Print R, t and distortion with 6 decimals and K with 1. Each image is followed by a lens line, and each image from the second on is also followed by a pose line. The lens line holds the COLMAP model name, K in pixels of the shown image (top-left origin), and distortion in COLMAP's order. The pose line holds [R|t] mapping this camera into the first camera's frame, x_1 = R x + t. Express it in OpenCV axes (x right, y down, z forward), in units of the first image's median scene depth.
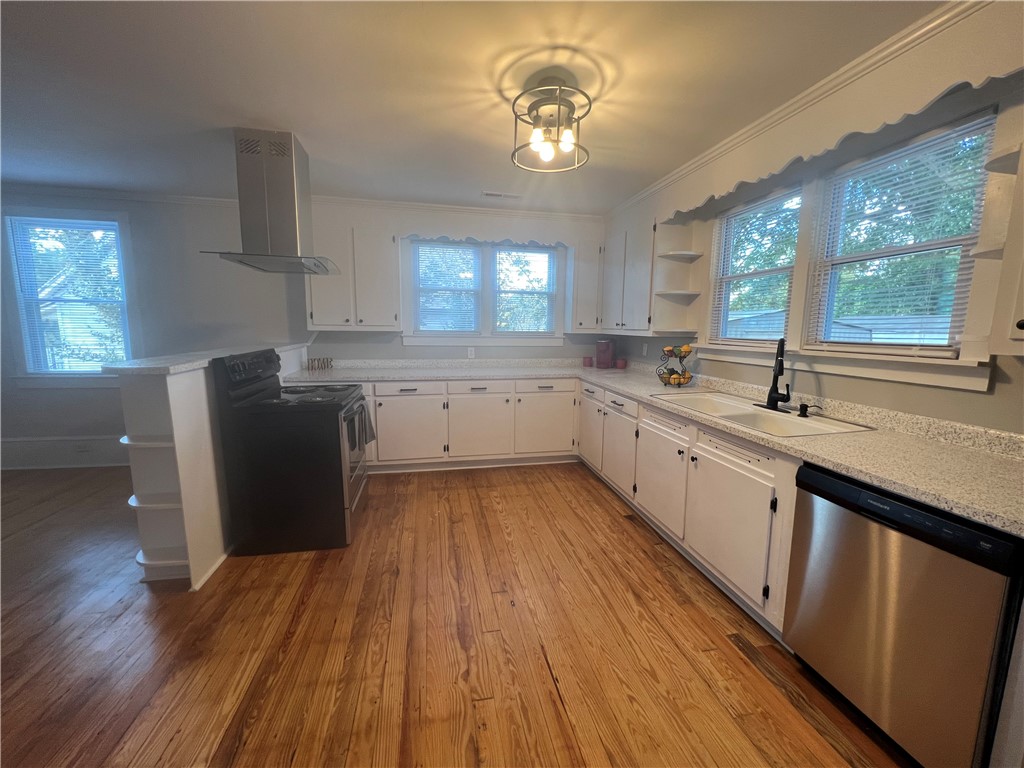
lens RADIAL K [[410.2, 0, 514.8], [0, 410.2, 386.1], [0, 0, 1]] dist [-0.001899, 0.000742]
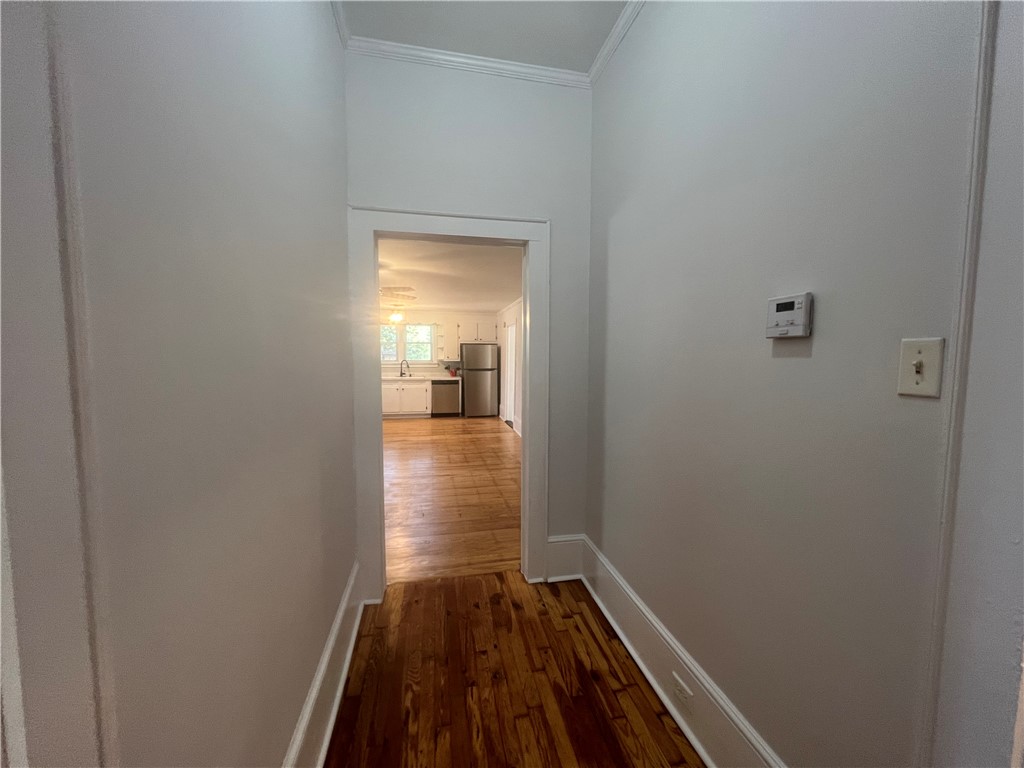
lens RADIAL K [[408.9, 0, 512.4], [0, 408.9, 384.0], [0, 0, 1]] dist [0.002530, -0.000530]
pose [[0.002135, -0.085638, 0.996324, -3.568091], [0.138013, 0.986817, 0.084525, -0.069275], [-0.990428, 0.137326, 0.013926, -0.158702]]
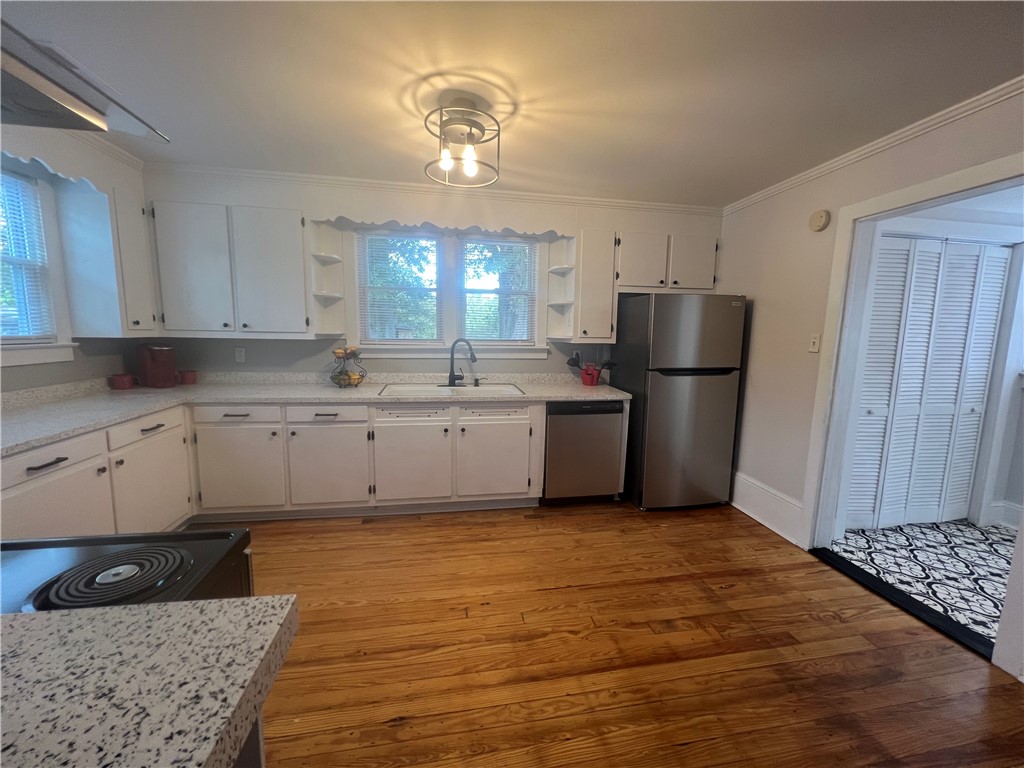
lens RADIAL K [[410.2, 0, 514.9], [0, 410.2, 385.8], [0, 0, 1]] dist [-0.001899, 0.000742]
pose [[0.027890, -0.145986, 0.988894, -0.841578], [0.126107, 0.981888, 0.141395, -0.128989], [-0.991625, 0.120763, 0.045794, 0.726545]]
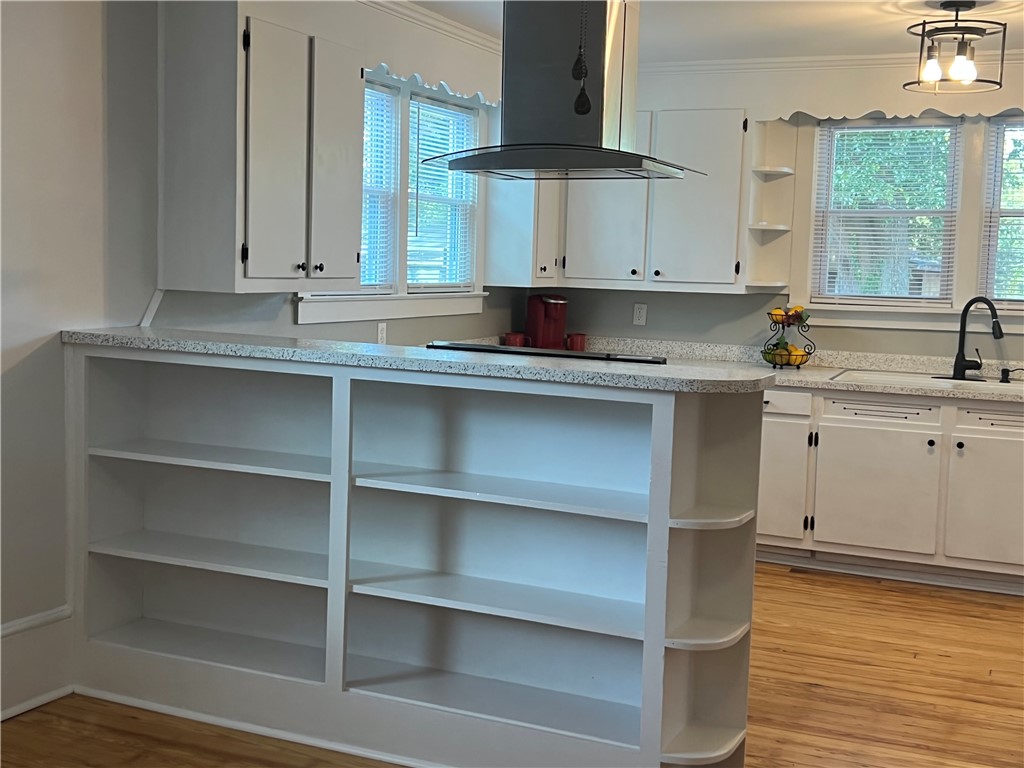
lens RADIAL K [[1273.6, 0, 511.4], [0, 1273.6, 386.6], [0, 0, 1]] dist [0.065123, 0.000000]
pose [[0.582912, -0.079520, 0.808635, -2.098385], [0.098014, 0.994814, 0.027174, -0.094982], [-0.806602, 0.063418, 0.587683, 0.195633]]
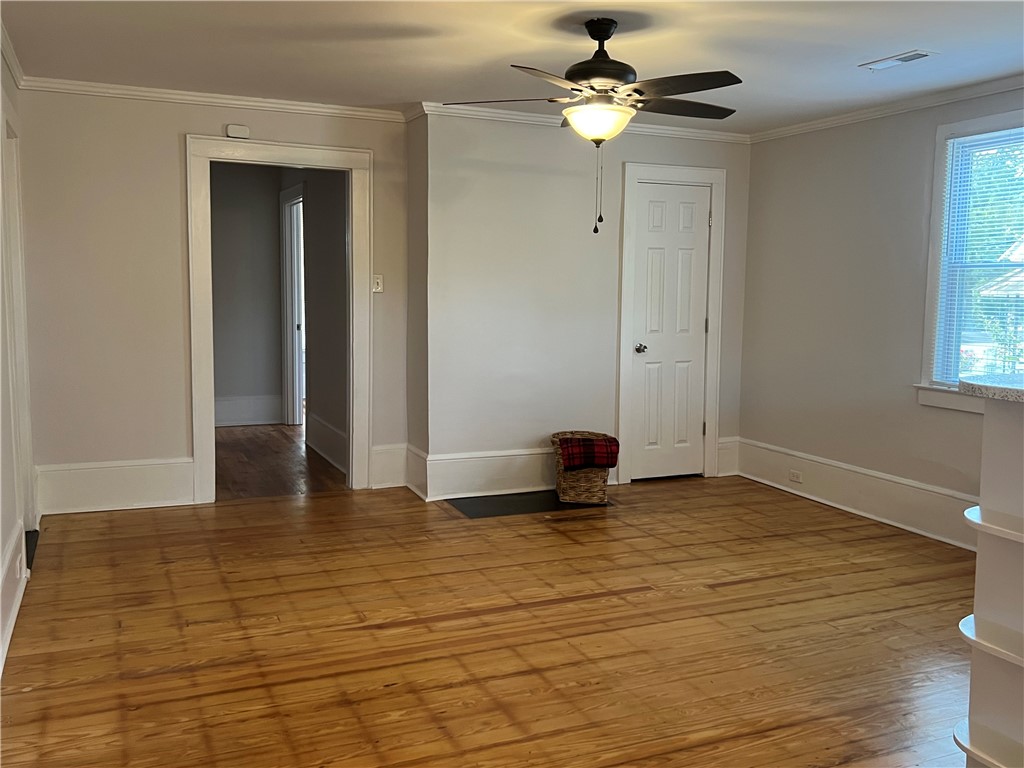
lens RADIAL K [[926.2, 0, 510.8], [0, 926.2, 392.0], [0, 0, 1]] dist [0.050846, -0.021911]
pose [[0.215321, 0.099920, -0.971418, 0.127060], [-0.149897, 0.986345, 0.068230, -0.024256], [0.964970, 0.130921, 0.227359, 0.064811]]
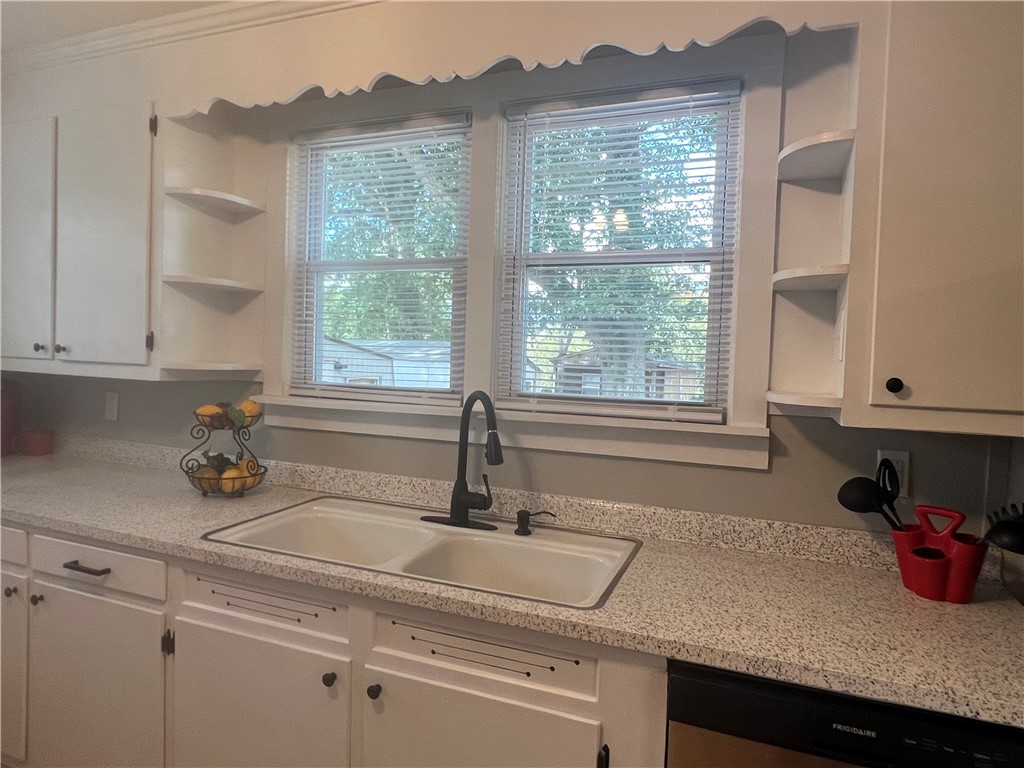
lens RADIAL K [[642.3, 0, 510.2], [0, 642.3, 384.5], [0, 0, 1]] dist [-0.002867, 0.000437]
pose [[0.554296, -0.020706, 0.832062, -0.013593], [0.088754, 0.995461, -0.034353, -0.089448], [-0.827574, 0.092891, 0.553617, 0.489241]]
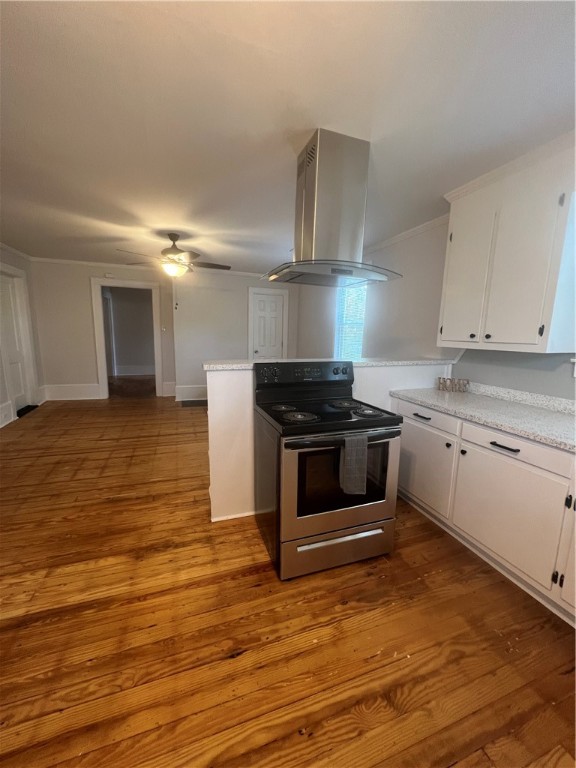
lens RADIAL K [[307.6, 0, 287.1], [0, 307.6, 385.5], [0, 0, 1]] dist [-0.001899, 0.000742]
pose [[0.135316, 0.160041, -0.977792, 0.216532], [-0.167794, 0.976315, 0.136578, -0.142778], [0.976491, 0.145587, 0.158965, 0.930096]]
